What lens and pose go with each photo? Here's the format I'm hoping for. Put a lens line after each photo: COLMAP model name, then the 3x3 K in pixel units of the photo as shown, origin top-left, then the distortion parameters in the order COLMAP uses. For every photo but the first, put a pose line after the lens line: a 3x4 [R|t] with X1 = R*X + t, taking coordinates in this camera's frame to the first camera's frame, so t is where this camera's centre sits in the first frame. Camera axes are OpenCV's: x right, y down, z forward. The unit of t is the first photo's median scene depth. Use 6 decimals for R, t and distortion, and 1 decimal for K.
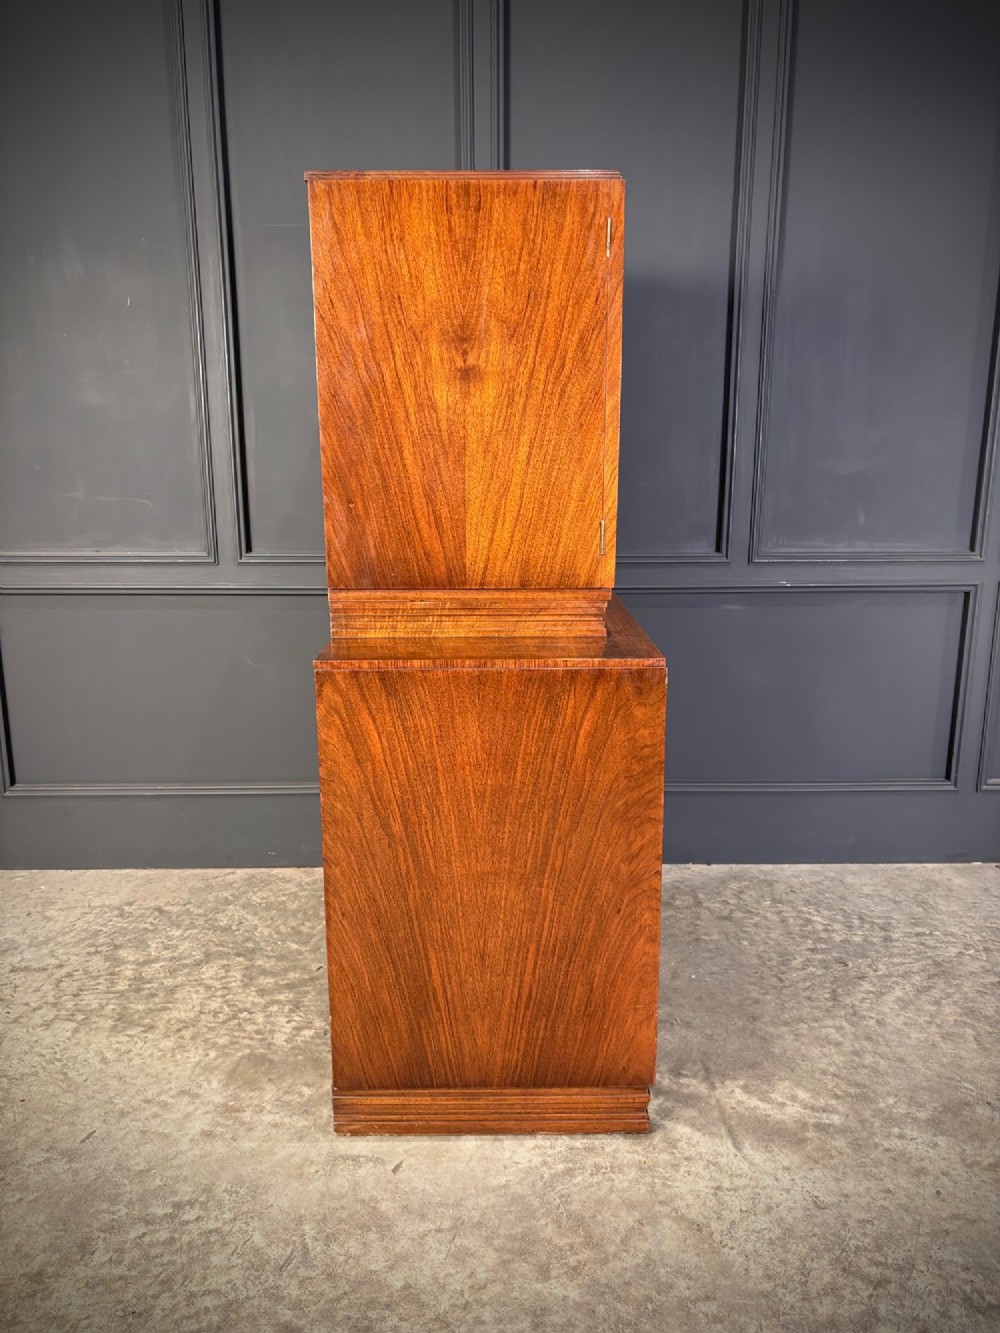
lens RADIAL K [[1007.9, 0, 497.2], [0, 1007.9, 676.2], [0, 0, 1]] dist [0.042950, -0.042881]
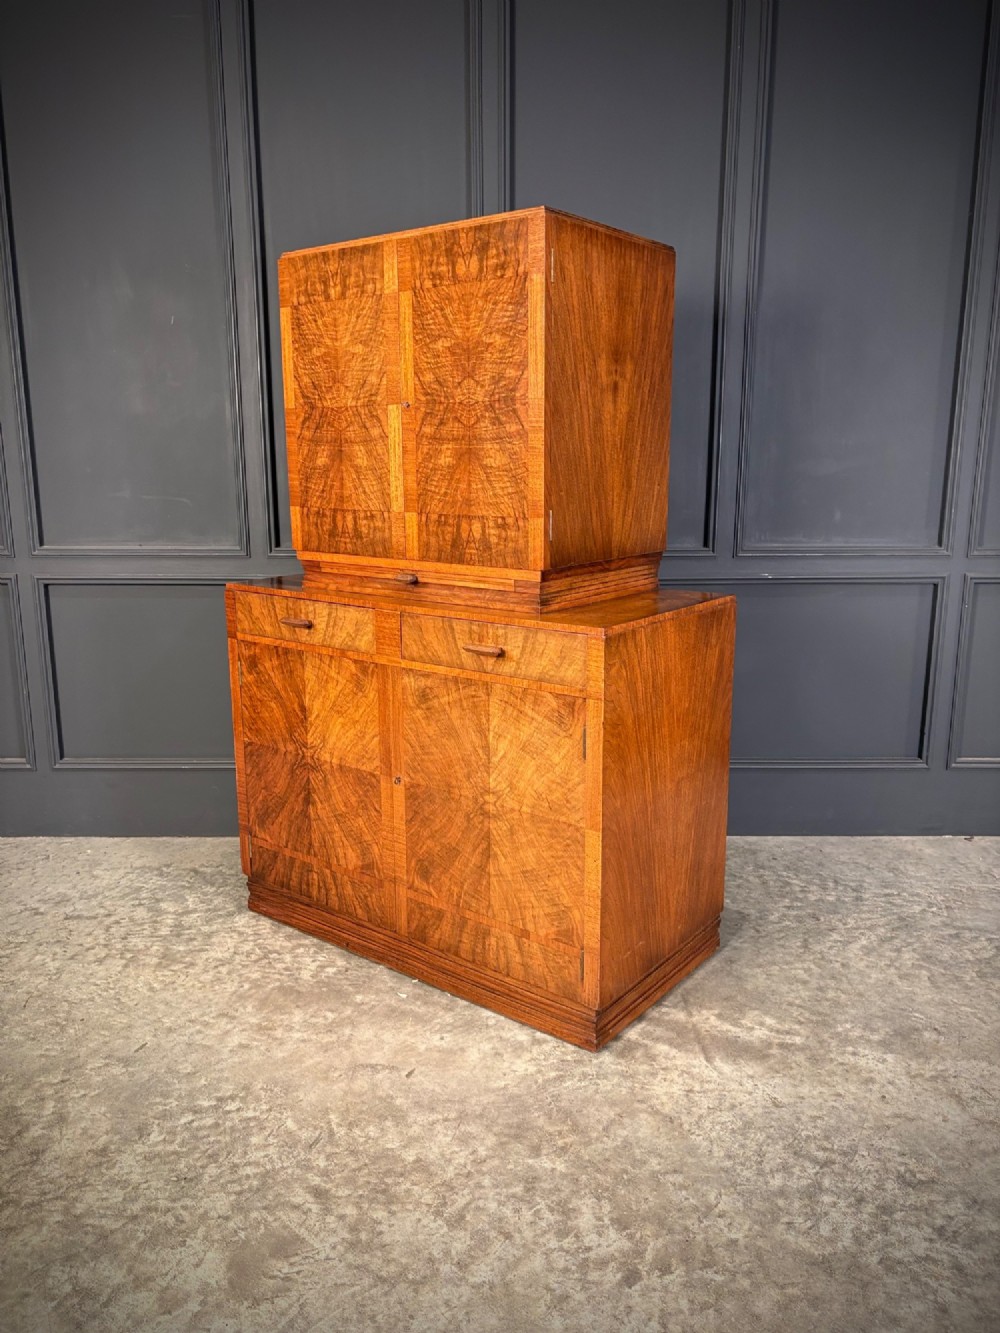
lens RADIAL K [[1007.9, 0, 494.6], [0, 1007.9, 676.1], [0, 0, 1]] dist [0.042950, -0.042881]
pose [[0.999861, 0.002998, -0.016412, 0.012137], [-0.003204, 0.999916, -0.012540, 0.042014], [0.016373, 0.012591, 0.999787, -0.125417]]
